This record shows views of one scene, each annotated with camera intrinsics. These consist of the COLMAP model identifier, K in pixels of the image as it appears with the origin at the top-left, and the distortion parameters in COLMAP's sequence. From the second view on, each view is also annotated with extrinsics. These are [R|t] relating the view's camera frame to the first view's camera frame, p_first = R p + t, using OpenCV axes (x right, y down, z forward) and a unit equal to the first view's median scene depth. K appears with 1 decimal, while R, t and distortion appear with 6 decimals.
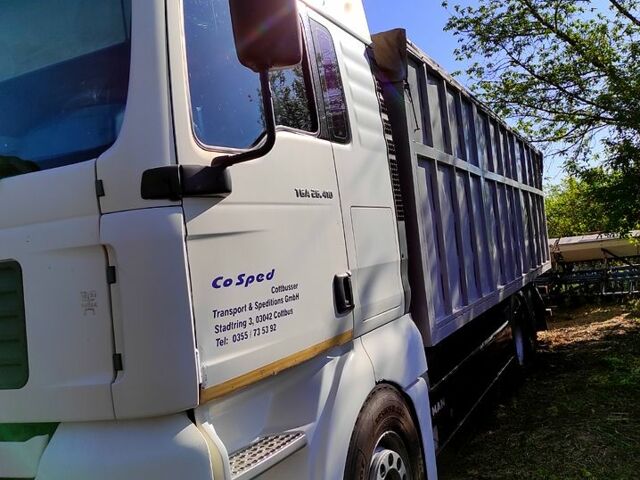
lens RADIAL K [[636.2, 0, 320.0], [0, 636.2, 240.0], [0, 0, 1]] dist [0.056011, -0.001229]
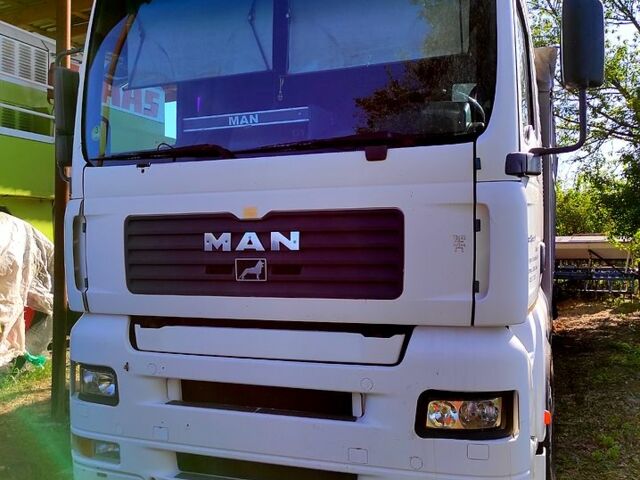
lens RADIAL K [[636.2, 0, 320.0], [0, 636.2, 240.0], [0, 0, 1]] dist [0.056011, -0.001229]
pose [[0.992047, 0.092496, 0.085360, -0.150796], [-0.095048, 0.995125, 0.026325, 0.015816], [-0.082509, -0.034229, 0.996002, -0.073466]]
